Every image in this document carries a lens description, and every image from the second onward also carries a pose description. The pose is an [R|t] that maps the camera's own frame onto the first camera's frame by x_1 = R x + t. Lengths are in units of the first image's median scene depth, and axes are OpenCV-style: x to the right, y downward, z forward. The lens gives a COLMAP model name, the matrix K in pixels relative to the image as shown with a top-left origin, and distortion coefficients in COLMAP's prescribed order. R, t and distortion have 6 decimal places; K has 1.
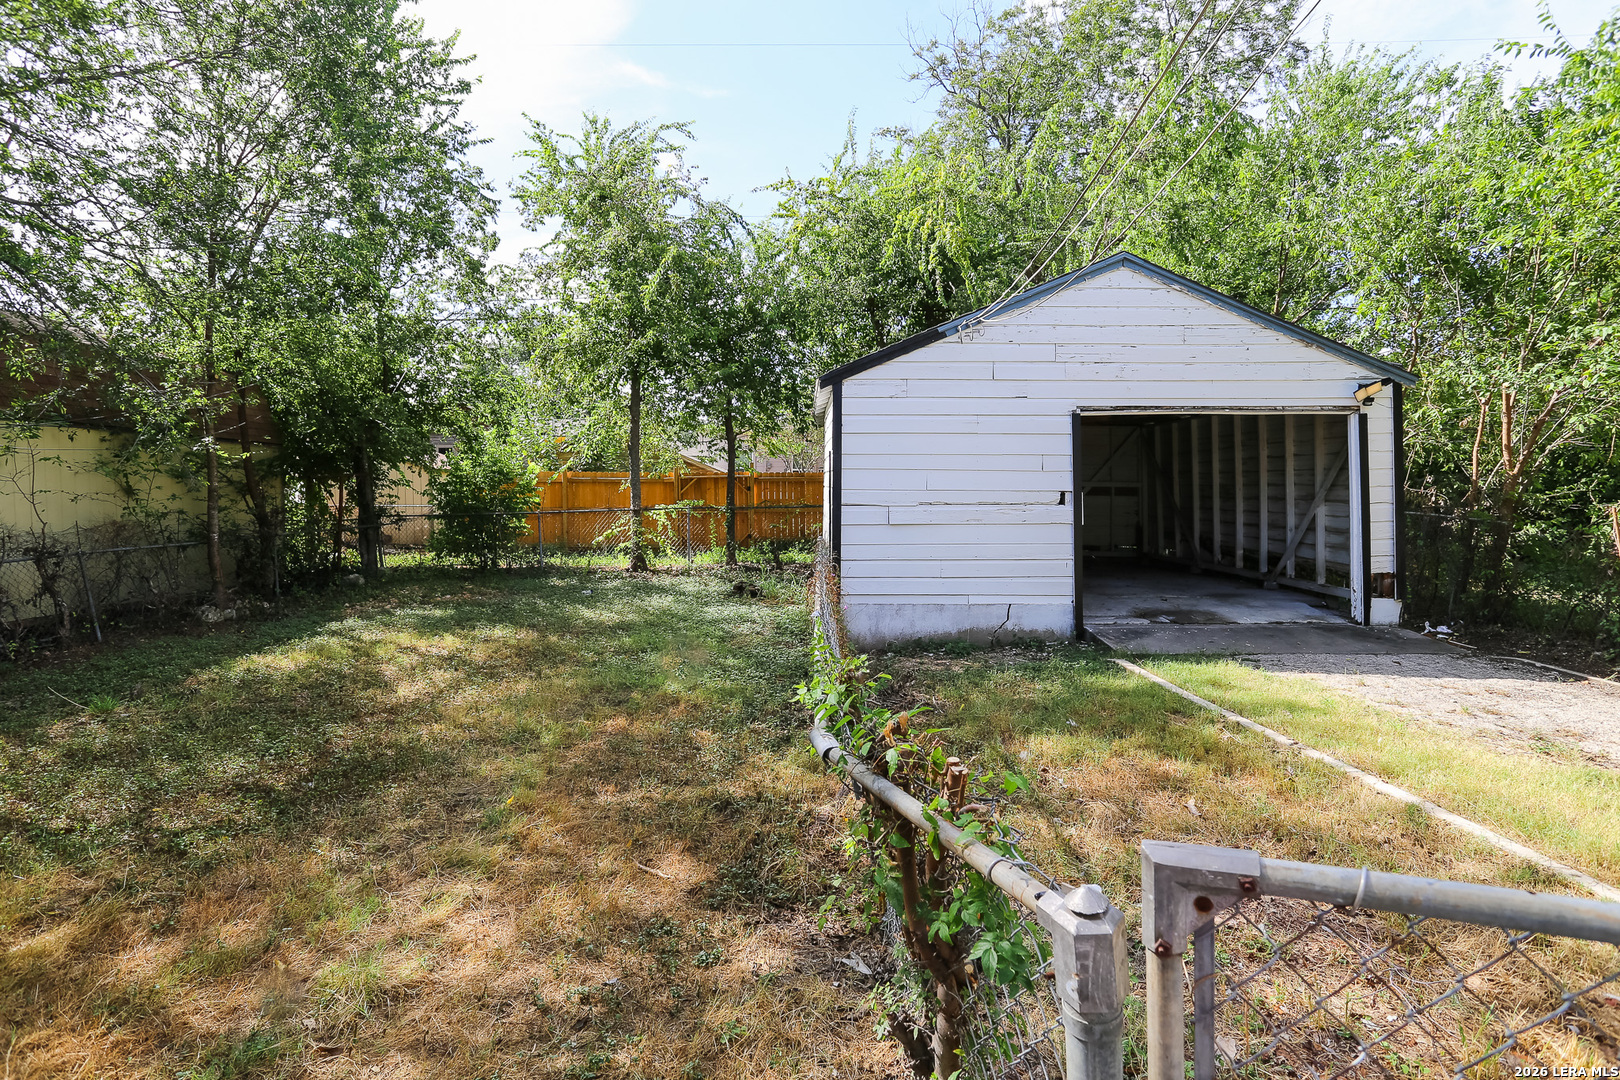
lens RADIAL K [[813.3, 0, 806.6], [0, 813.3, 542.0], [0, 0, 1]] dist [-0.069782, 0.034023]
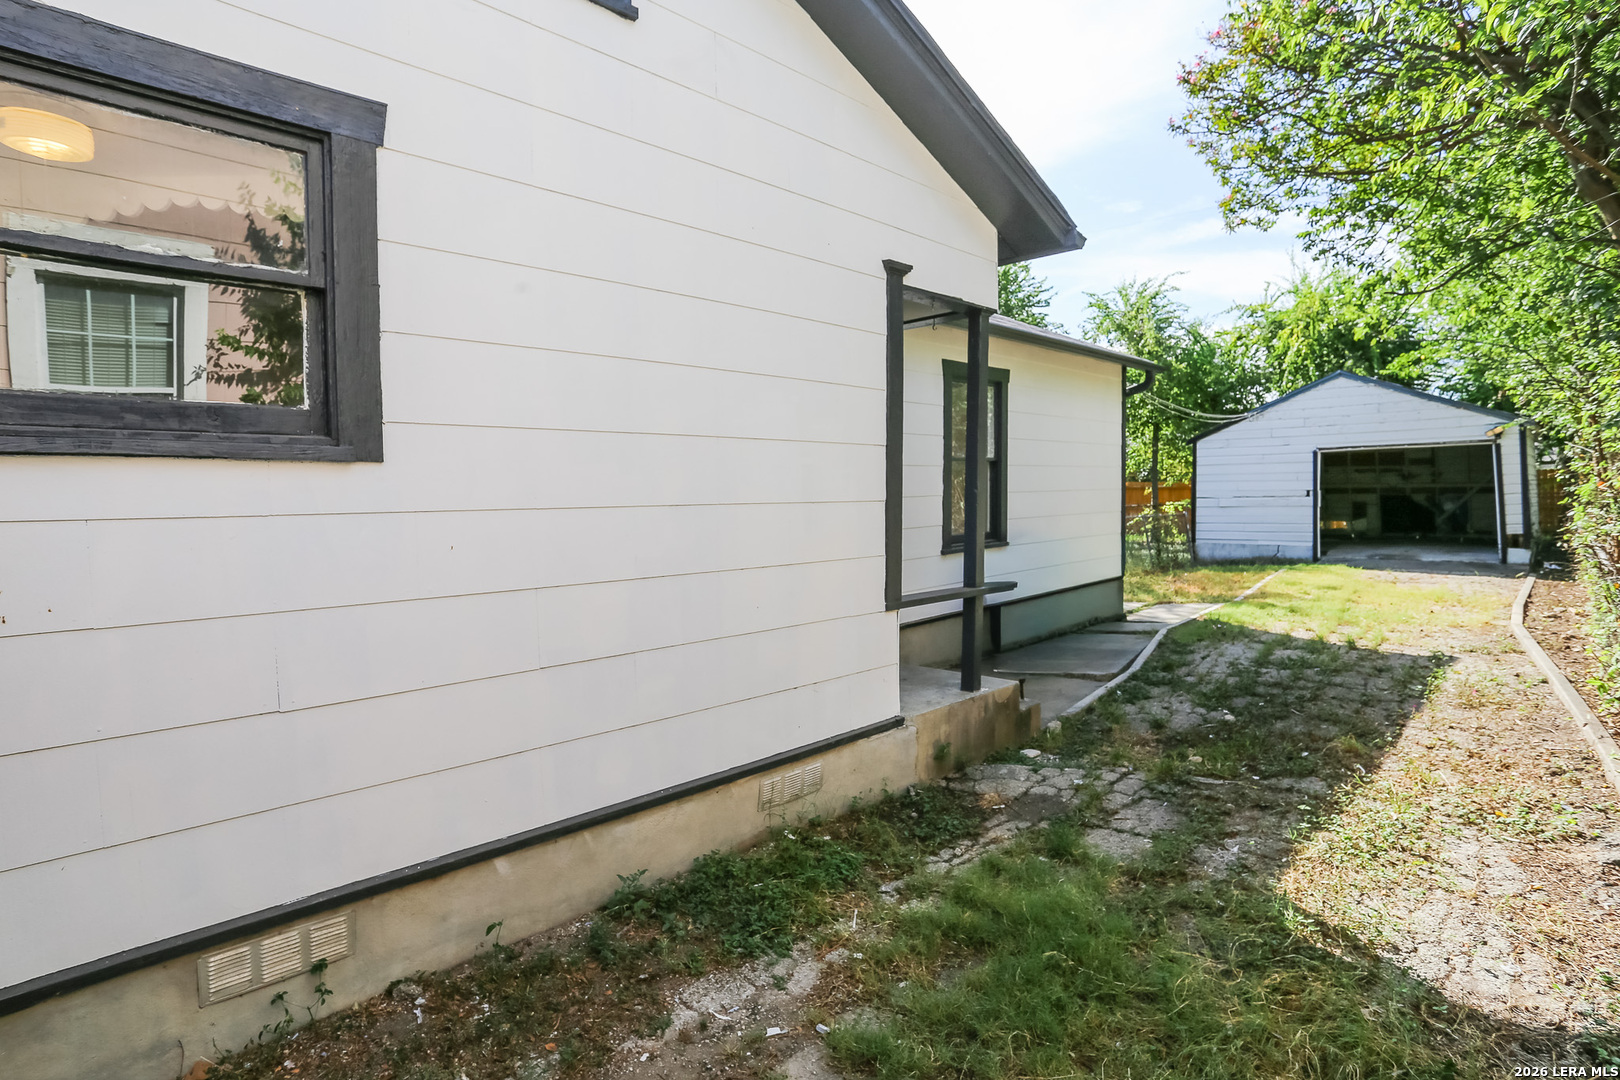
lens RADIAL K [[813.3, 0, 806.6], [0, 813.3, 542.0], [0, 0, 1]] dist [-0.069782, 0.034023]
pose [[0.731662, 0.026057, -0.681169, 0.755786], [-0.031892, 0.999483, 0.003977, 0.099020], [0.680921, 0.018814, 0.732115, -1.310183]]
